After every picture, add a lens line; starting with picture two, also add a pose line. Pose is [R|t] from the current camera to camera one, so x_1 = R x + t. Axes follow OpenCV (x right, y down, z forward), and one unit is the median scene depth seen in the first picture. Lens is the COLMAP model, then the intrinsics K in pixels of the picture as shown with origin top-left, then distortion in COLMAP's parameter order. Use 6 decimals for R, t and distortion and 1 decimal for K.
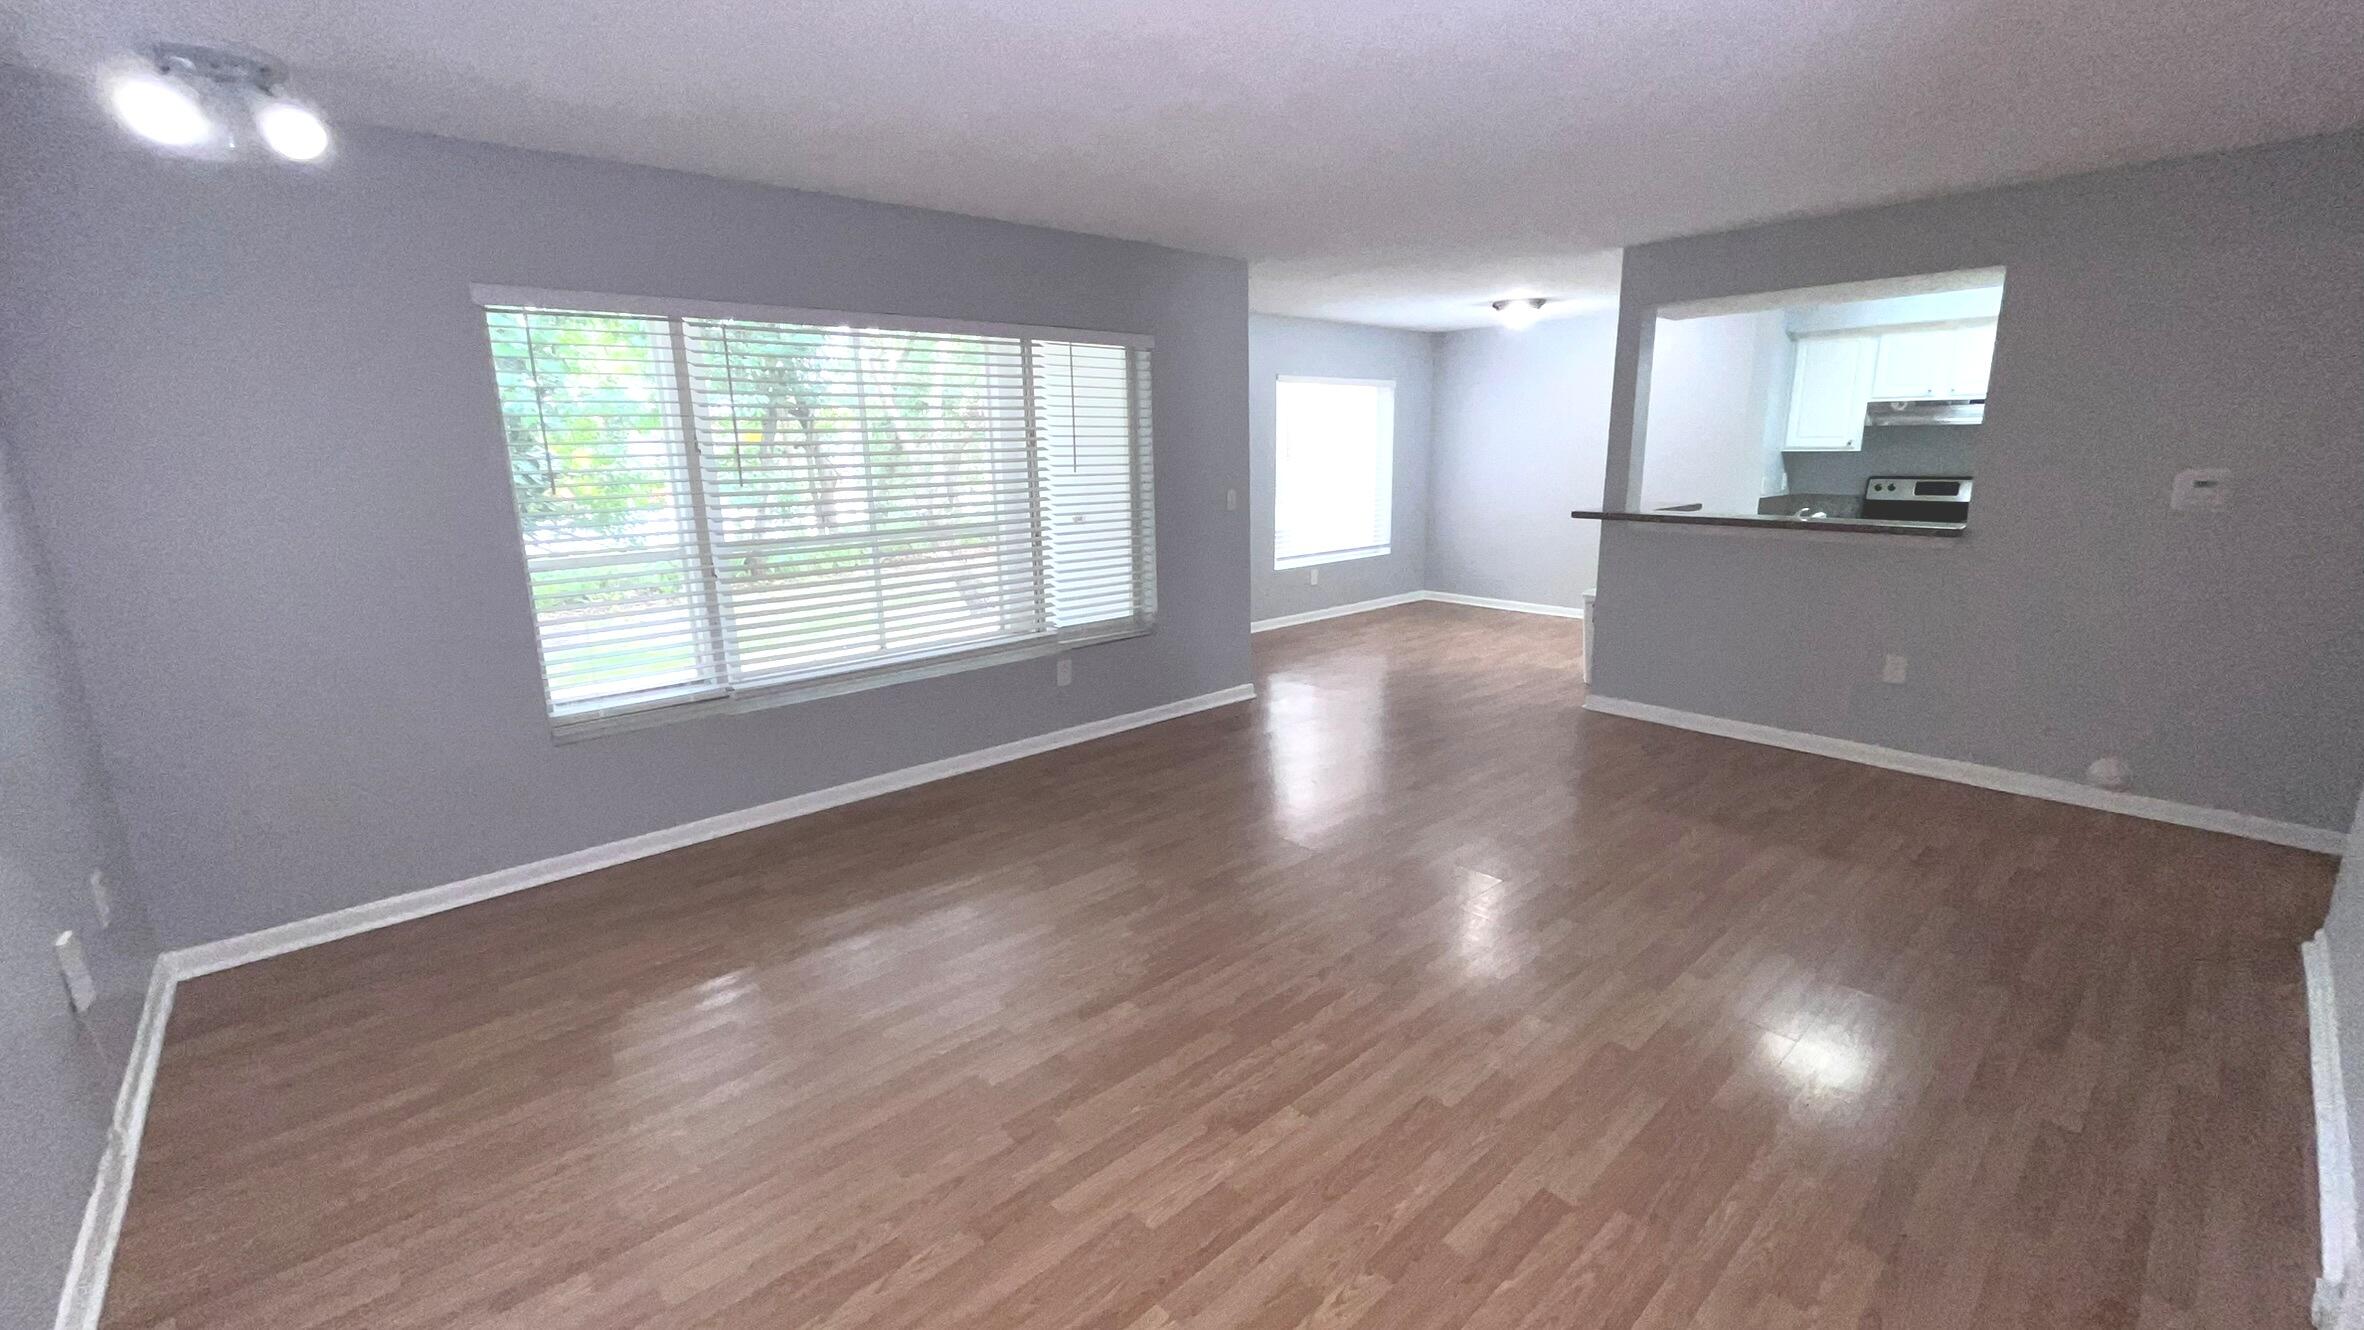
lens RADIAL K [[956.7, 0, 1182.8], [0, 956.7, 663.8], [0, 0, 1]] dist [-0.002651, -0.000571]
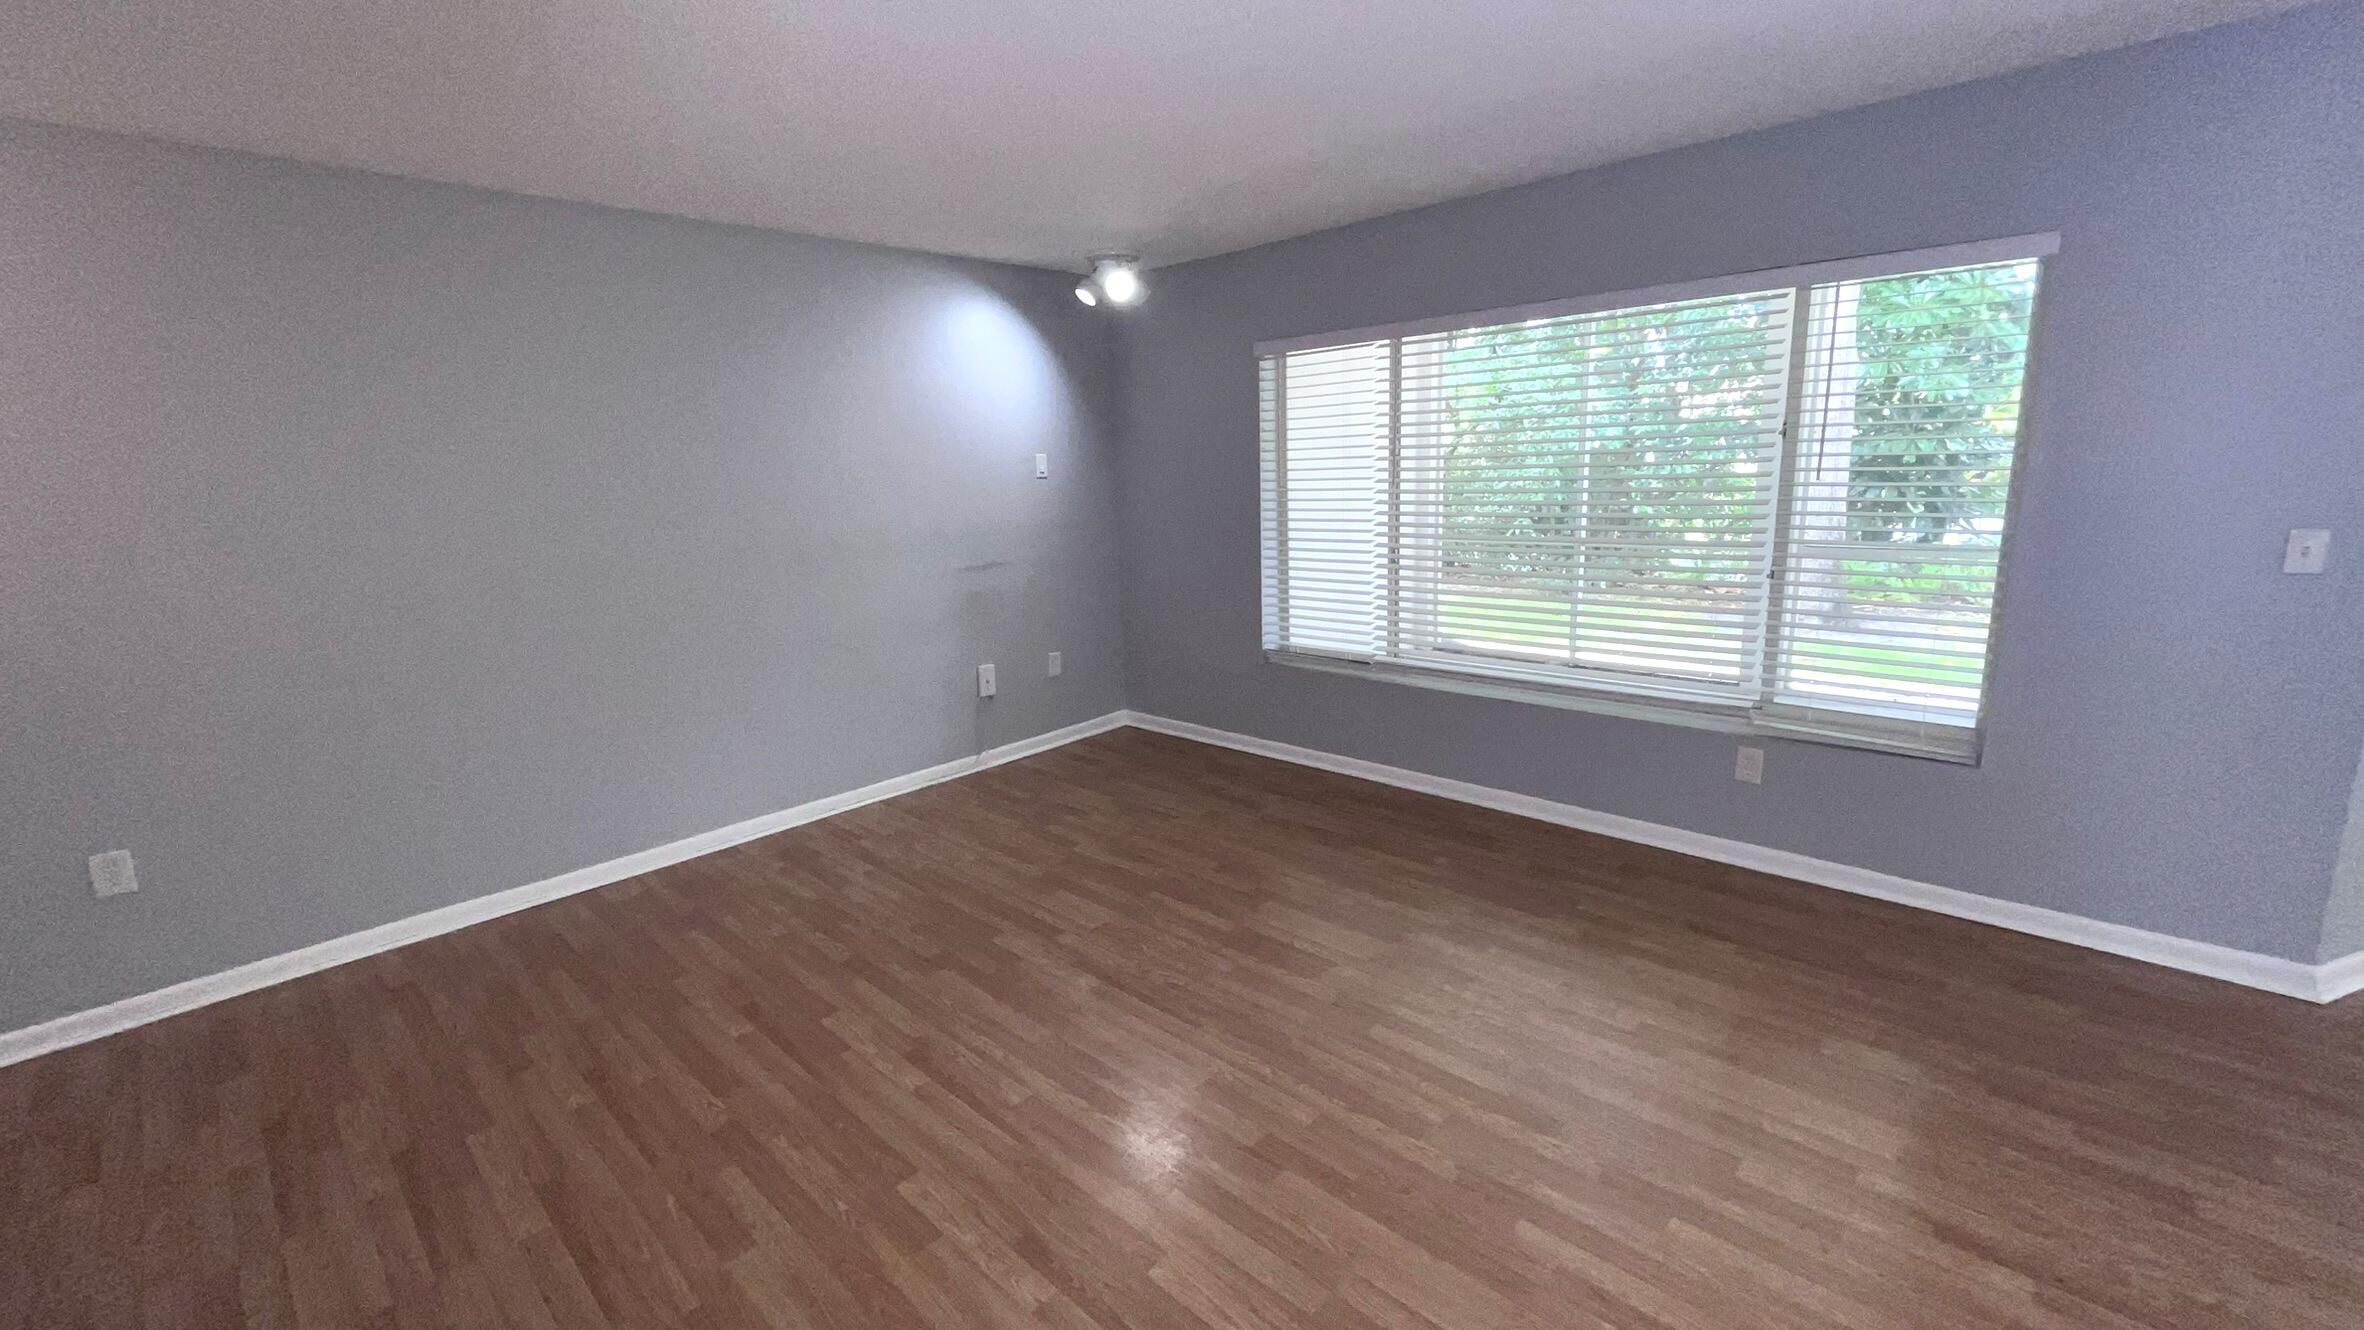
lens RADIAL K [[959.9, 0, 1182.0], [0, 959.9, 665.0], [0, 0, 1]] dist [0.015299, -0.000128]
pose [[0.087460, 0.222310, -0.971045, 0.719857], [-0.187842, 0.960974, 0.203086, -0.178140], [0.978298, 0.164641, 0.125806, 0.693544]]
